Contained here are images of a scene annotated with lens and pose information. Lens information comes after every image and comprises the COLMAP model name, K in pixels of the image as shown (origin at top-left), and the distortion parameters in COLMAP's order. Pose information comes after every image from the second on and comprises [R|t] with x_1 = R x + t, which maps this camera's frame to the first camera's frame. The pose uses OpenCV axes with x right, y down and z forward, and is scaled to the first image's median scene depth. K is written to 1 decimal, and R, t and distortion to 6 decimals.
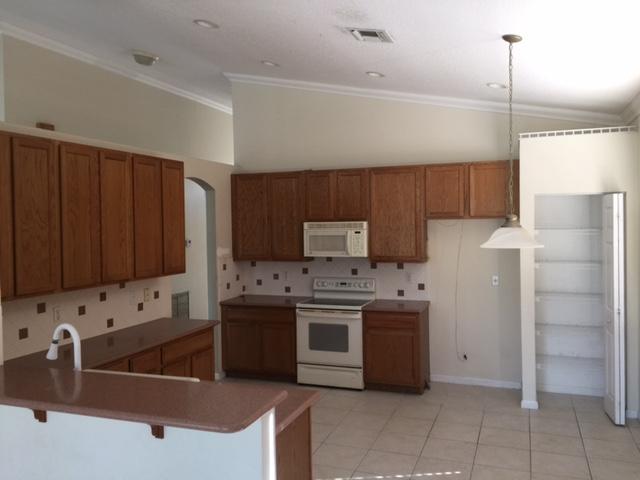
lens RADIAL K [[548.1, 0, 320.0], [0, 548.1, 240.0], [0, 0, 1]] dist [0.045835, -0.001529]
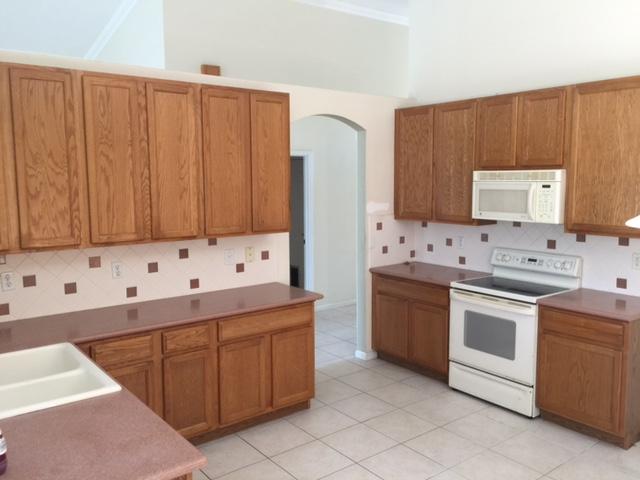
lens RADIAL K [[548.1, 0, 320.0], [0, 548.1, 240.0], [0, 0, 1]] dist [0.045835, -0.001529]
pose [[0.845637, 0.071804, -0.528907, 0.194518], [-0.024154, 0.995043, 0.096467, -0.007076], [0.533212, -0.068801, 0.843179, 0.285669]]
